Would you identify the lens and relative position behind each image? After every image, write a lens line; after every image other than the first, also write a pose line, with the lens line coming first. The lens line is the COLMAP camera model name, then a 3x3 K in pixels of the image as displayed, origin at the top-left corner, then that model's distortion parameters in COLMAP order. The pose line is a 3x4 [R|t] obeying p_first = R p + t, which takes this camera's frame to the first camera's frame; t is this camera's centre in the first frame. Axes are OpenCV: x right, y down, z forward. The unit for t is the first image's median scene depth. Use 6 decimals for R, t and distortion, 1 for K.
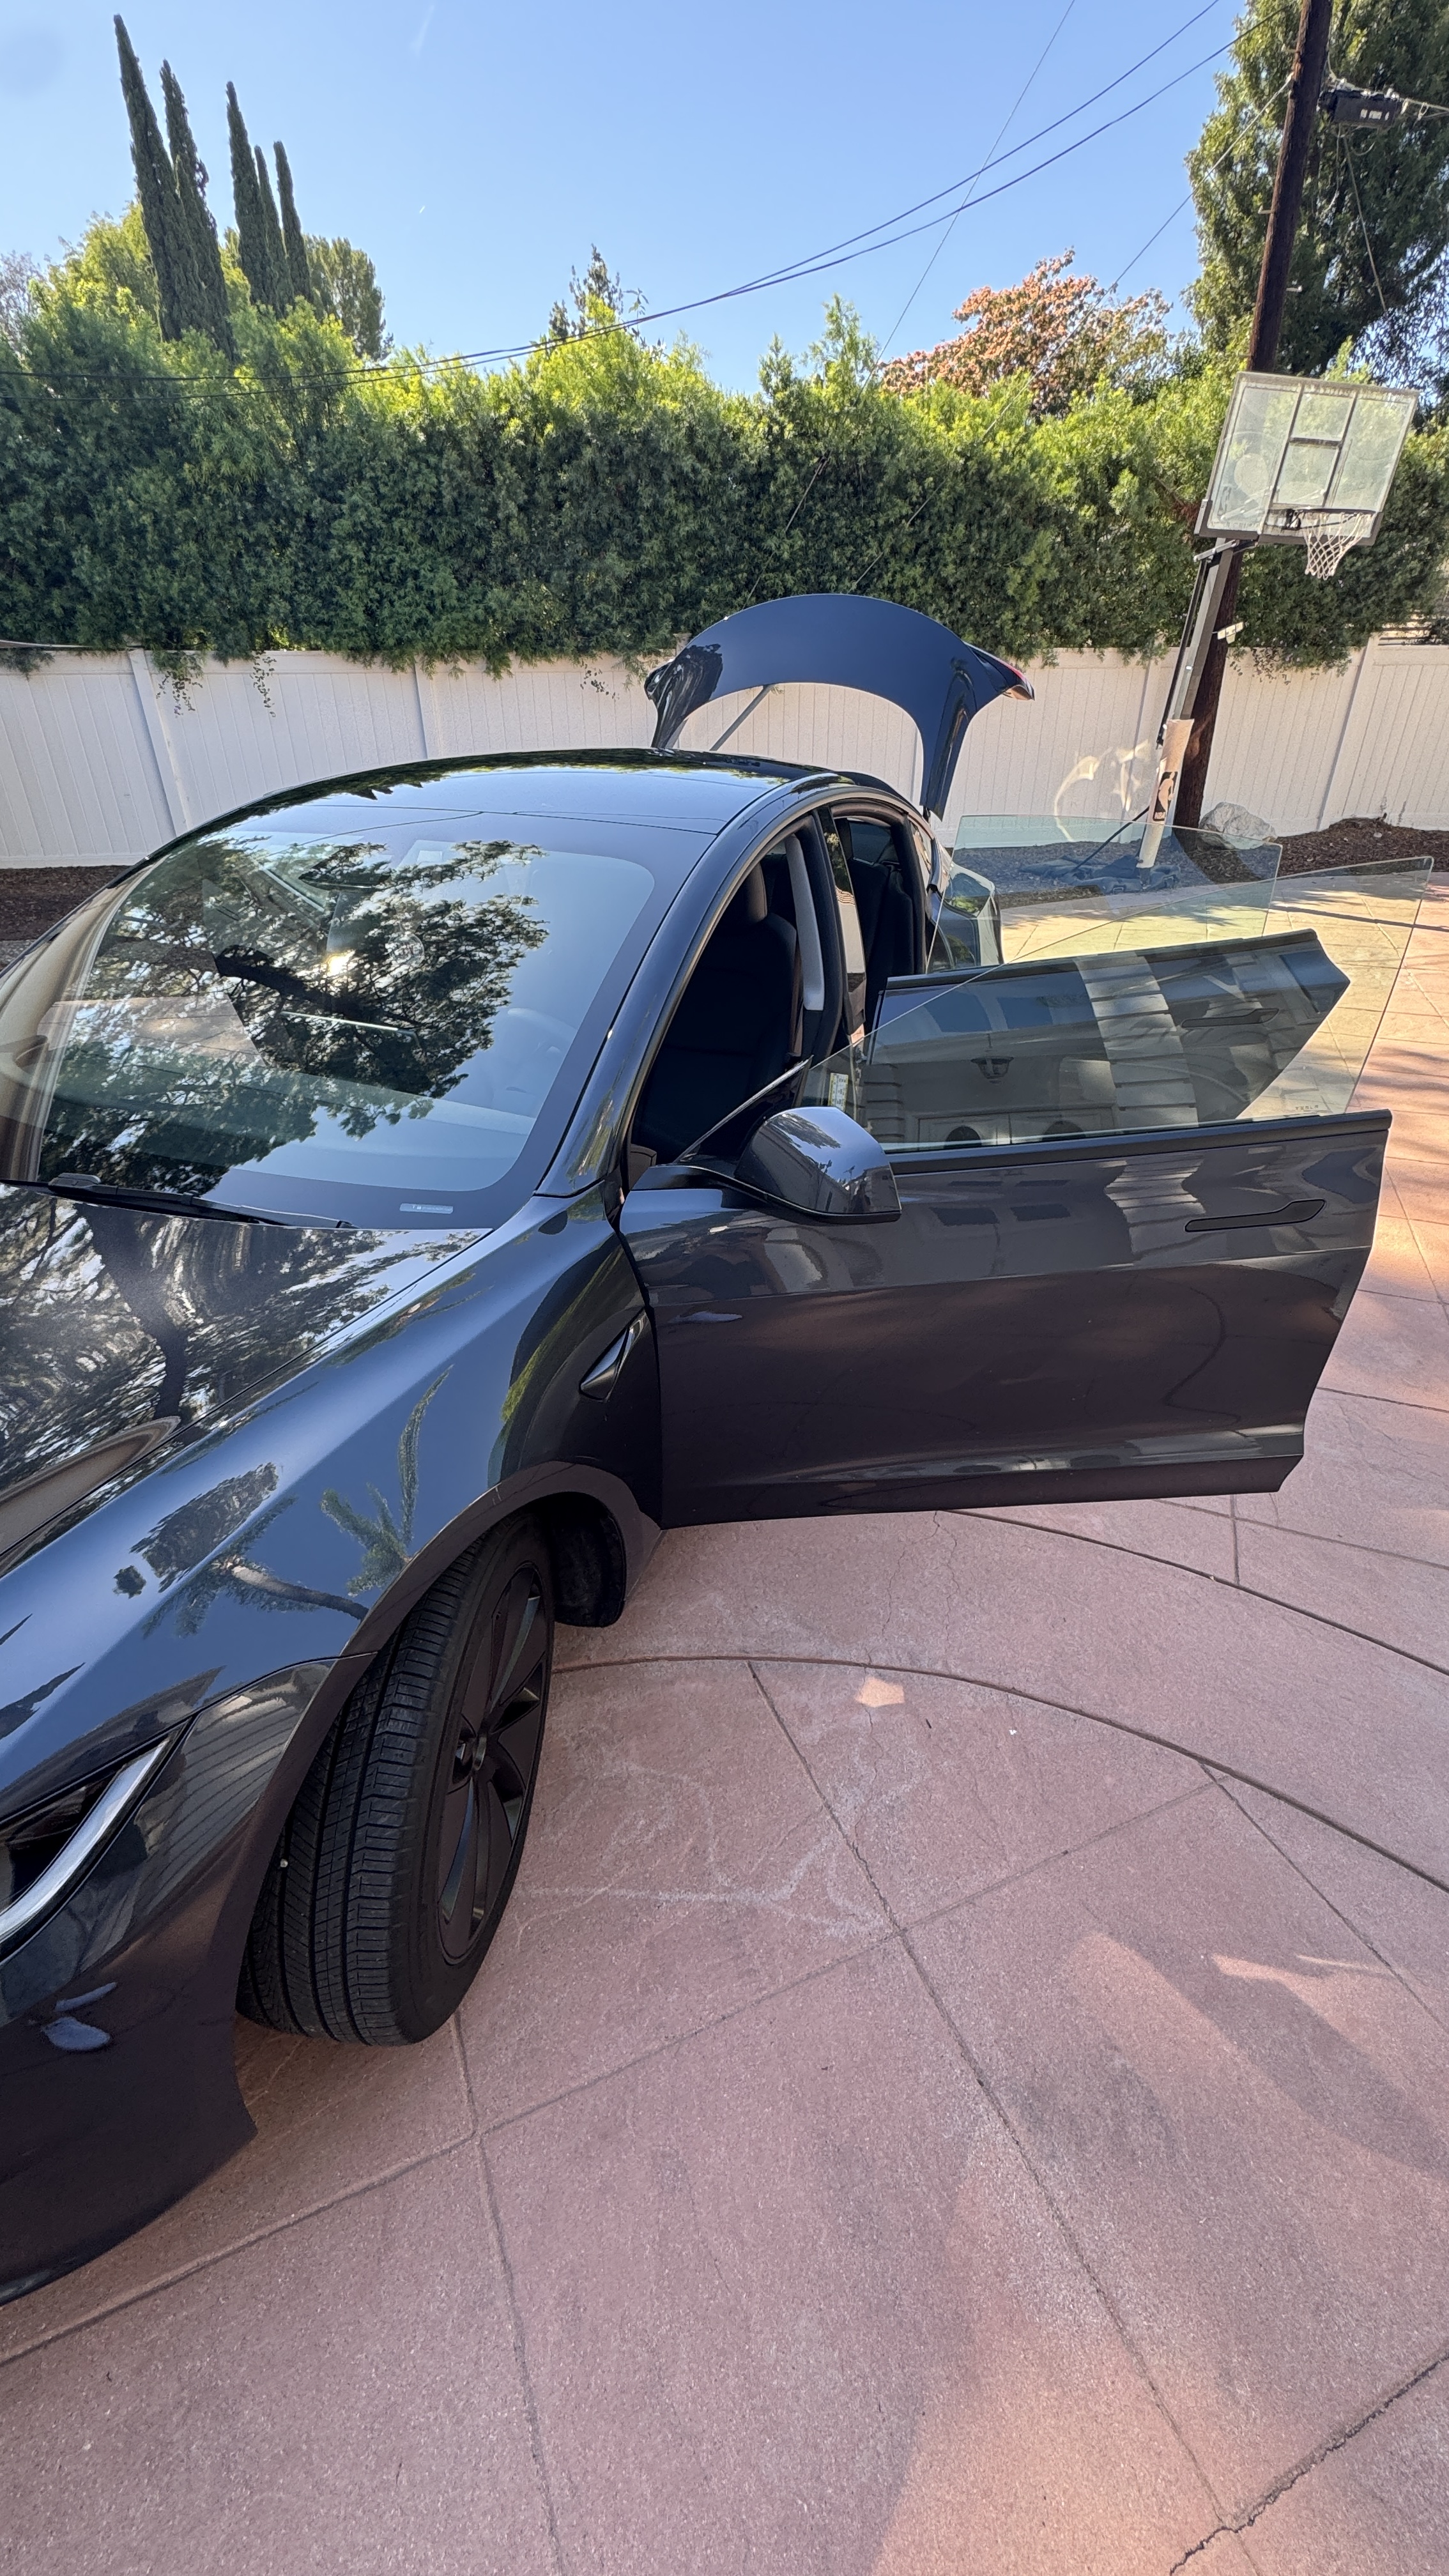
lens RADIAL K [[1027.5, 0, 733.8], [0, 1027.5, 1293.9], [0, 0, 1]] dist [-0.000583, -0.001364]
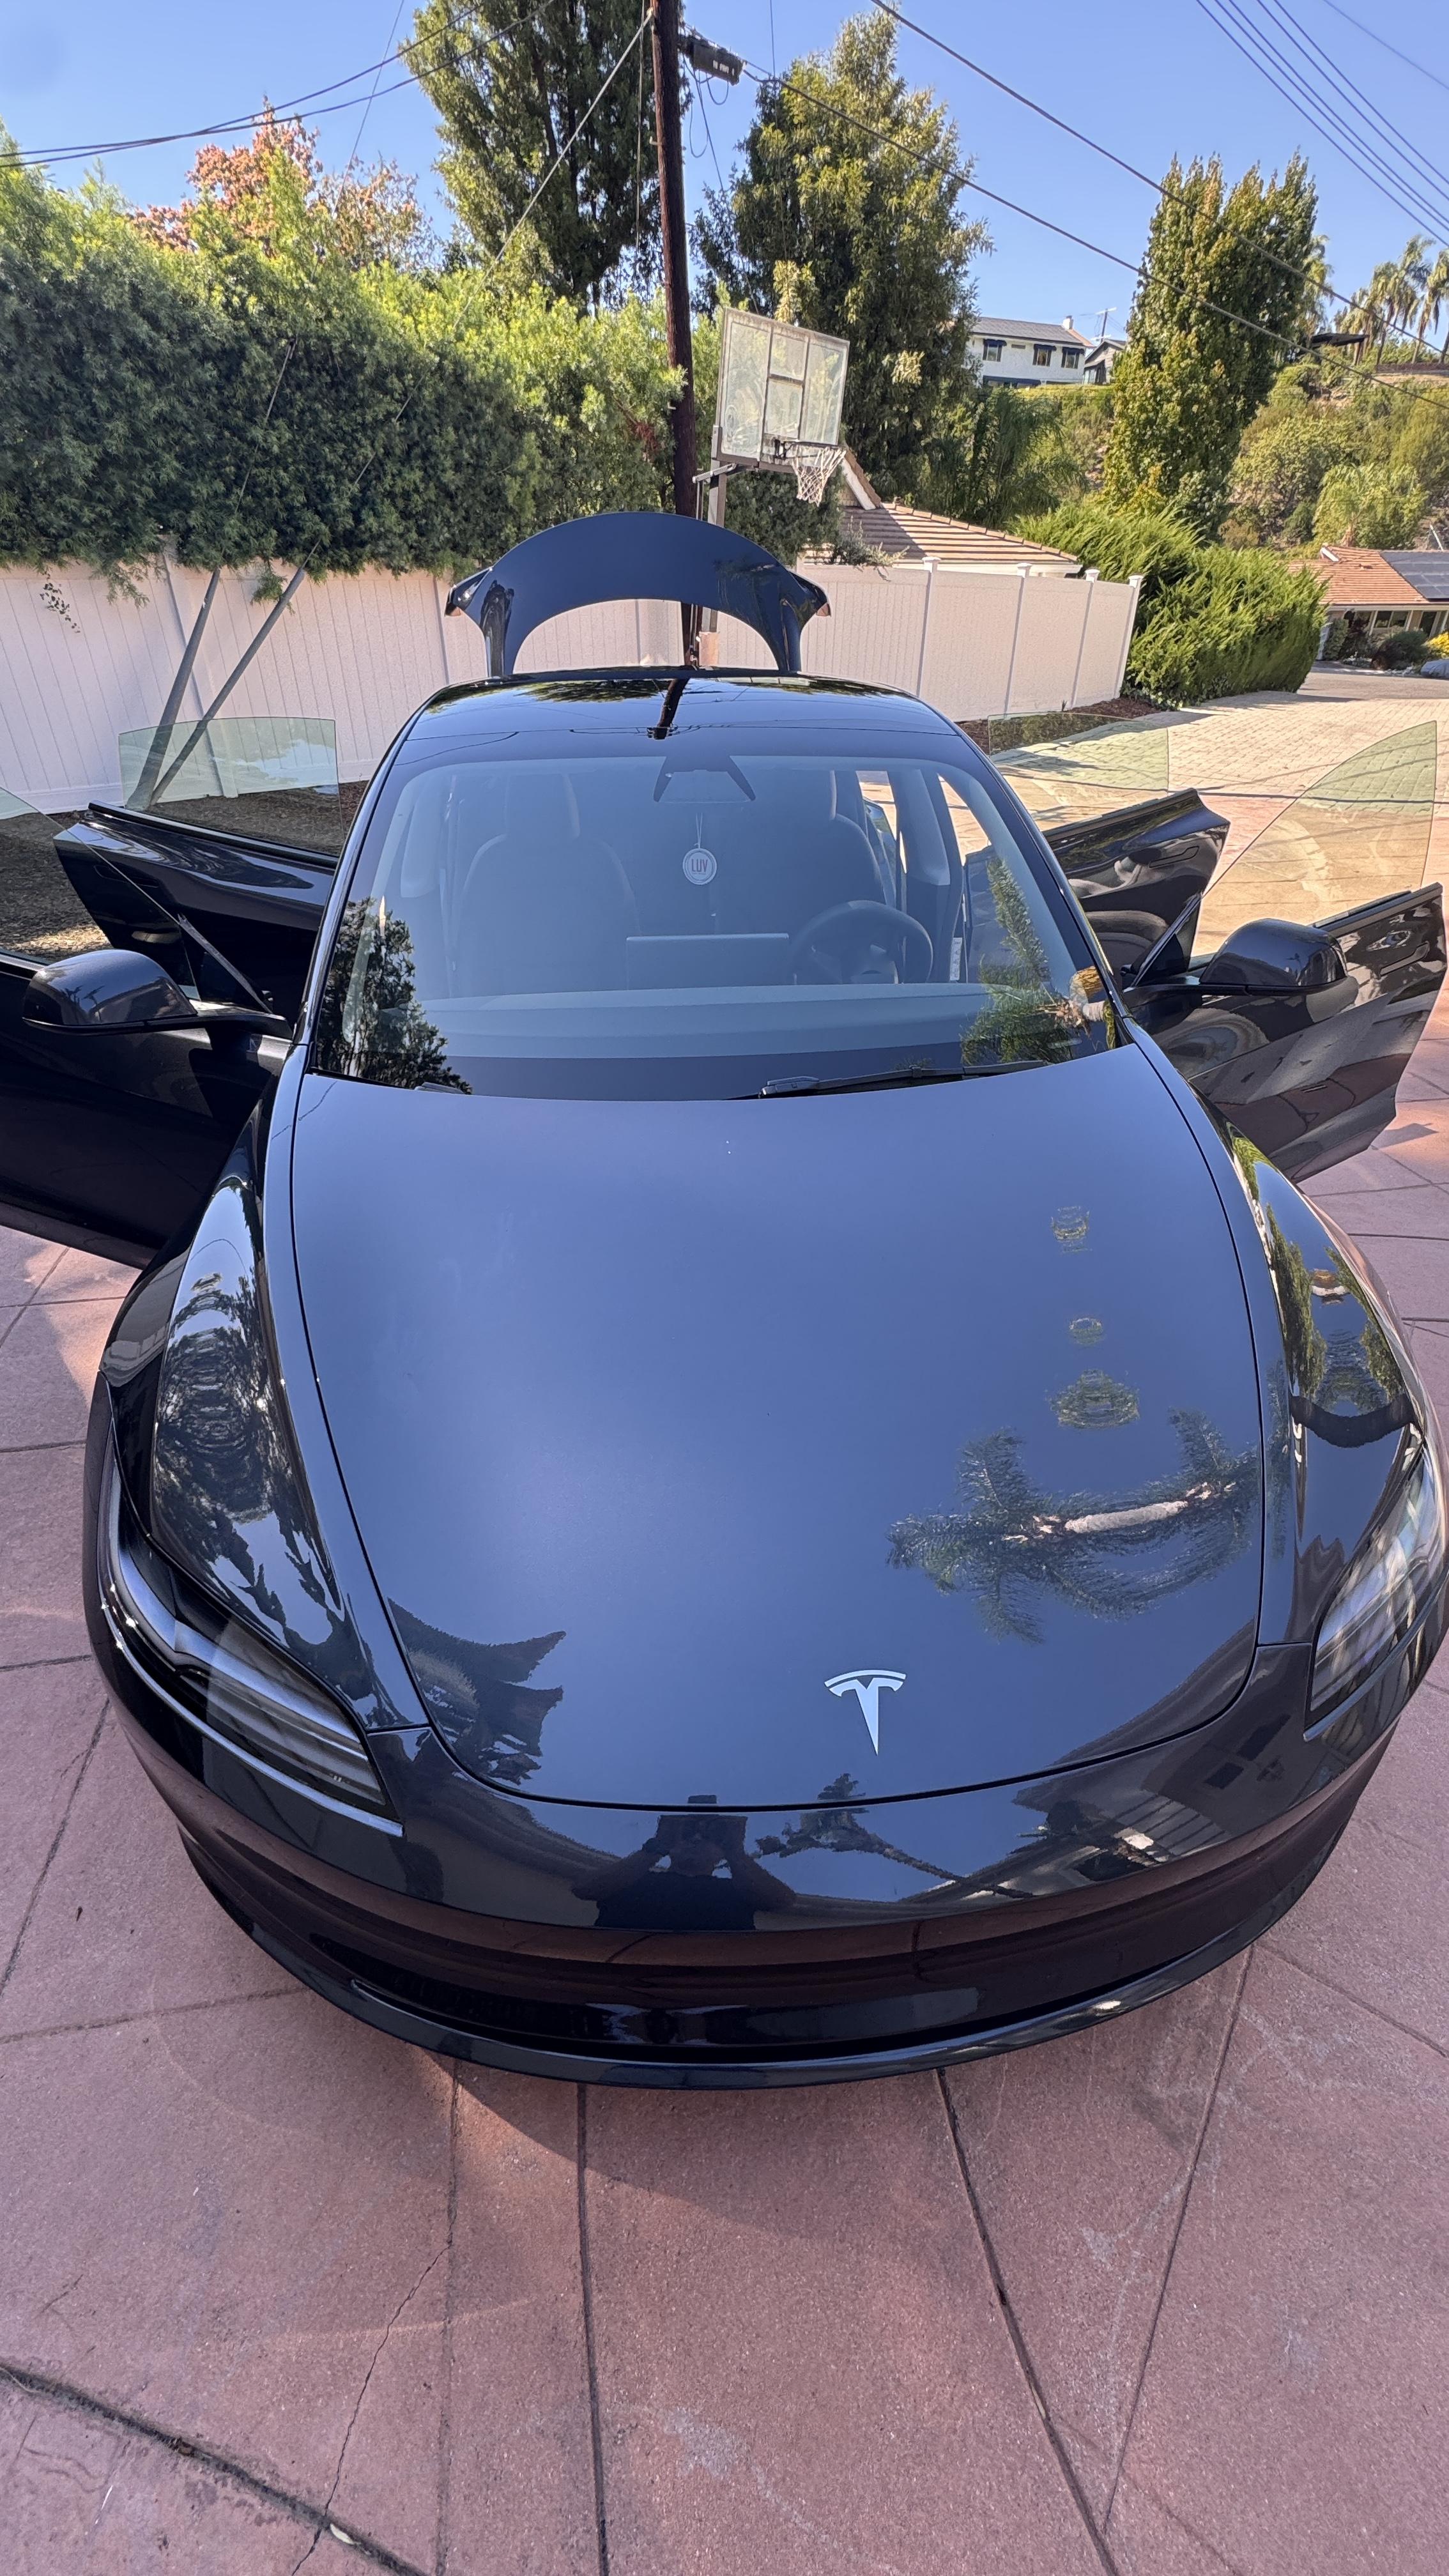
lens RADIAL K [[1027.5, 0, 720.9], [0, 1027.5, 1297.3], [0, 0, 1]] dist [-0.000583, -0.001364]
pose [[0.852927, -0.289058, 0.434696, -0.229008], [0.260545, 0.957290, 0.125344, -0.009290], [-0.452362, 0.006348, 0.891812, 0.013035]]
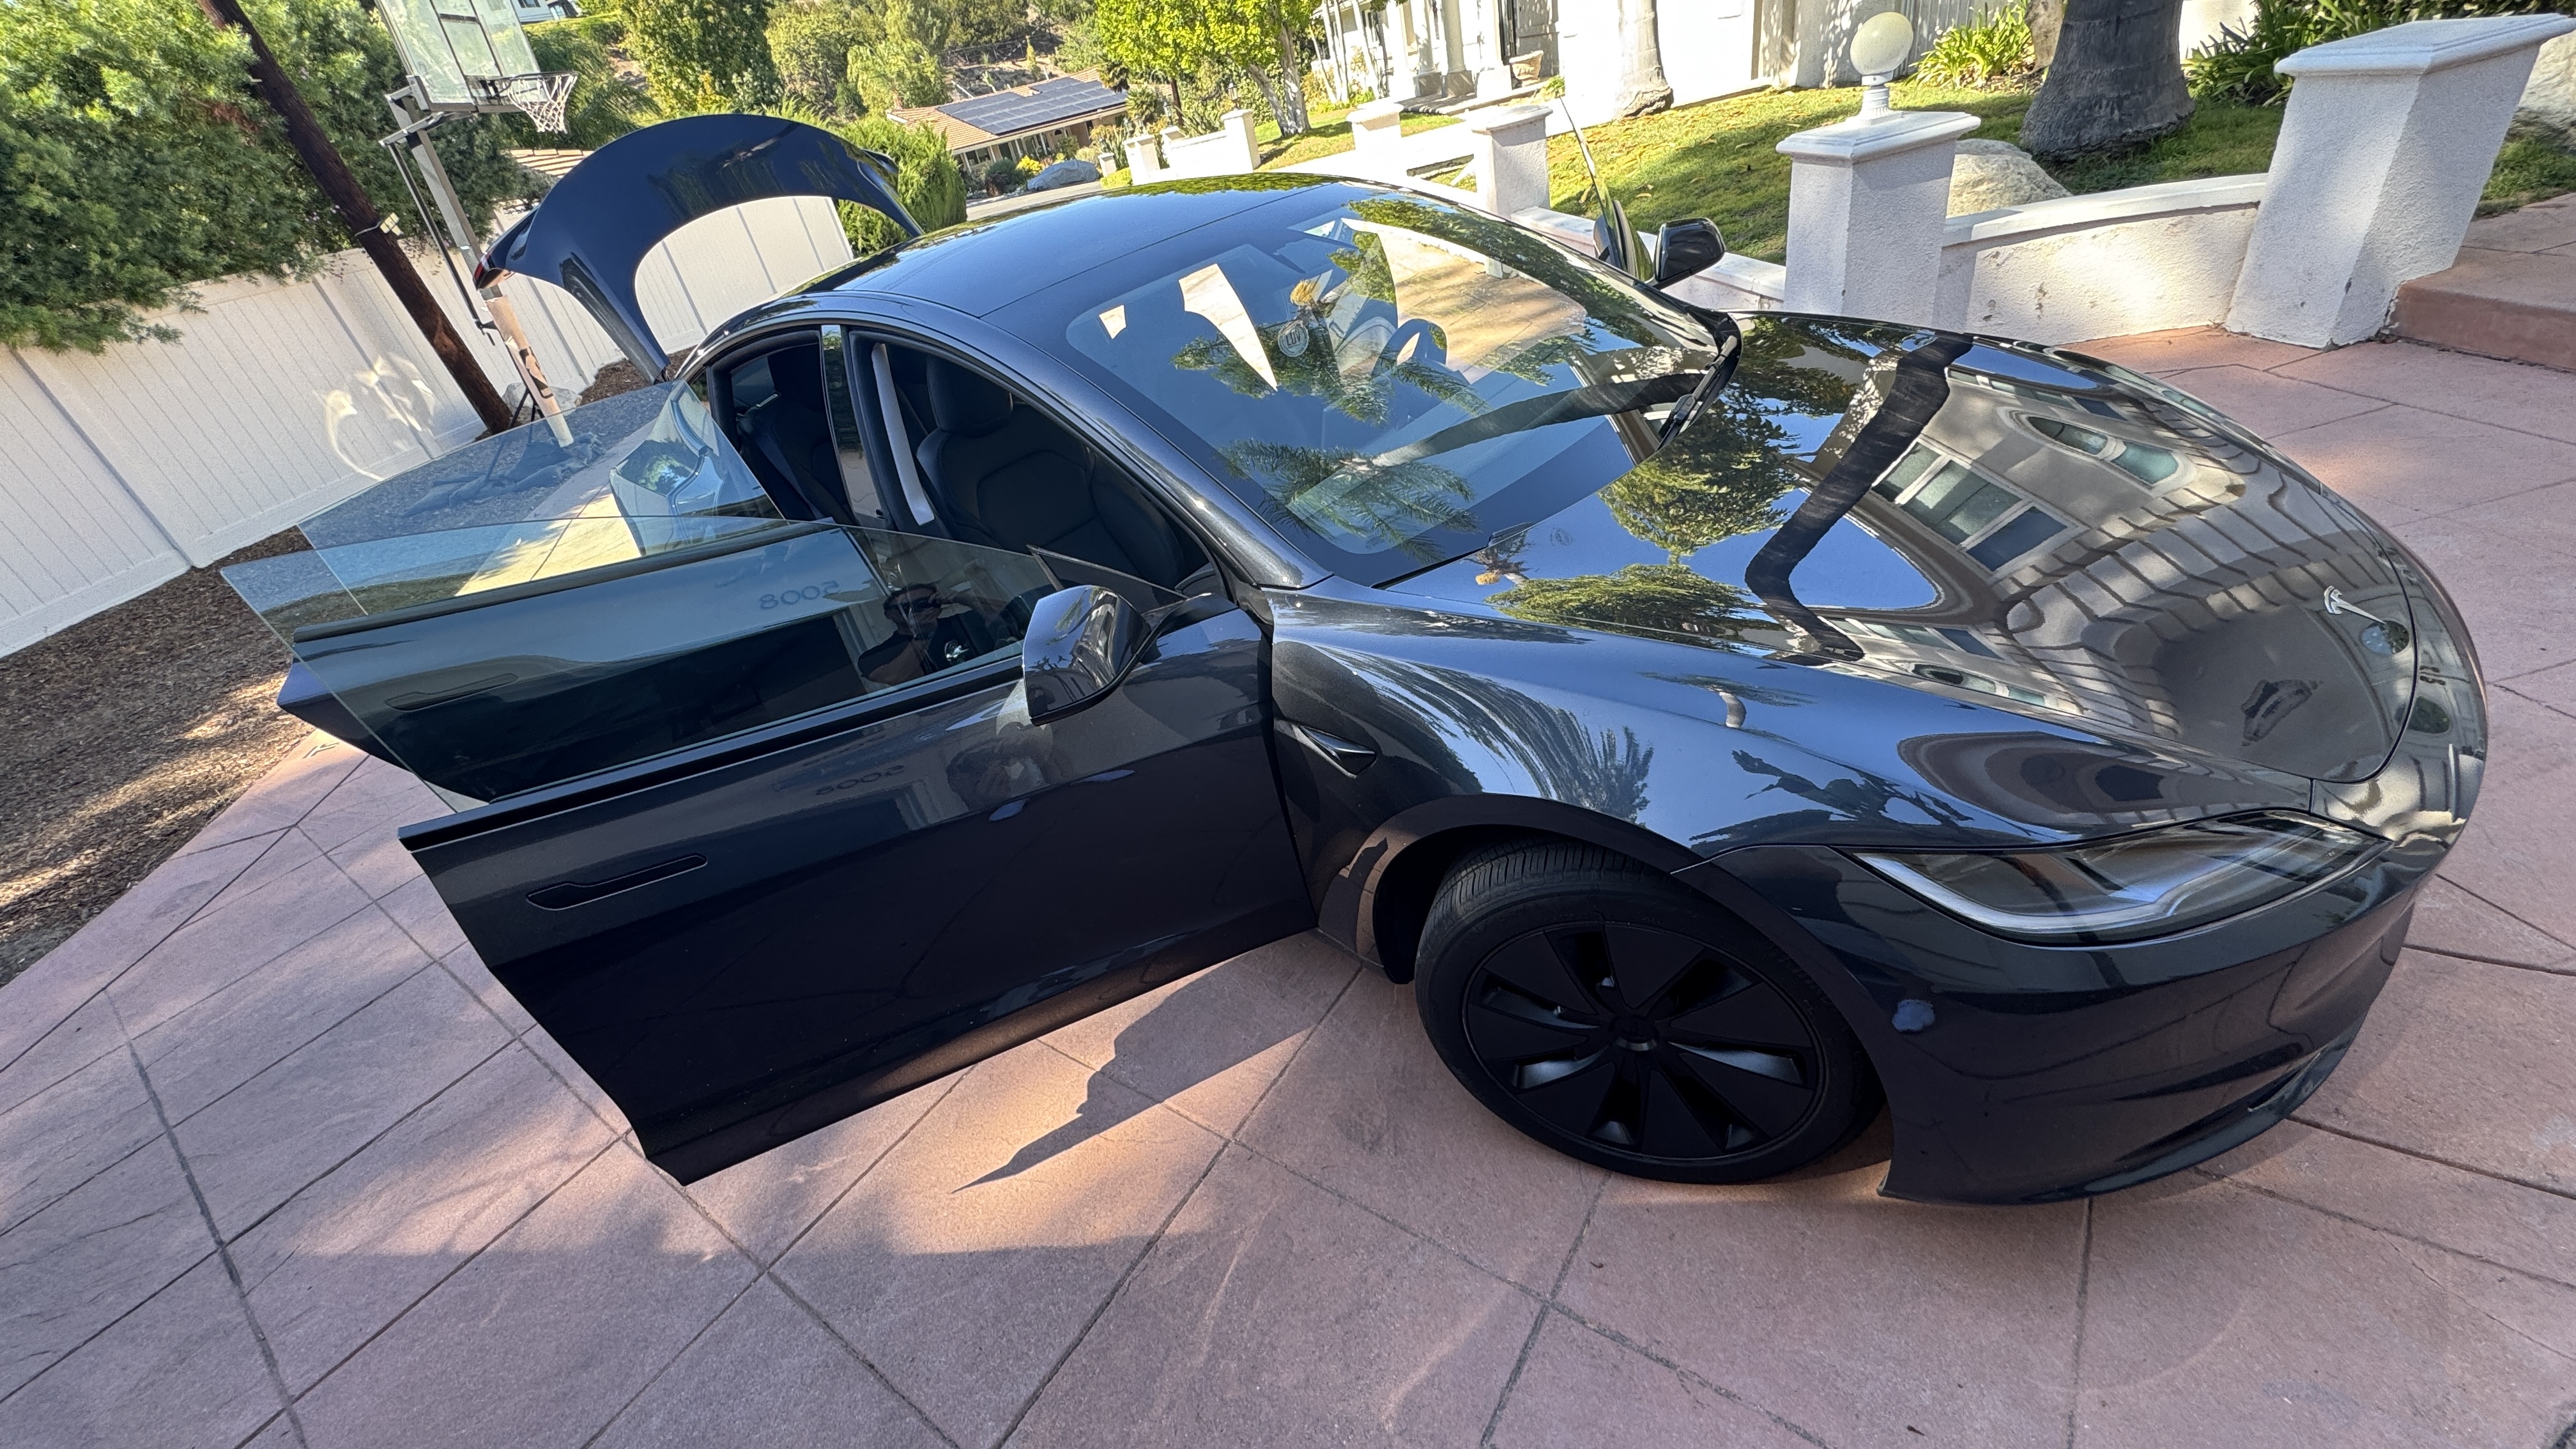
lens RADIAL K [[1027.5, 0, 1276.4], [0, 1027.5, 744.6], [0, 0, 1]] dist [-0.000583, -0.001364]
pose [[0.222056, -0.569422, 0.791486, -0.363471], [0.652988, 0.689675, 0.312977, -0.099807], [-0.724084, 0.447332, 0.524972, 0.163150]]
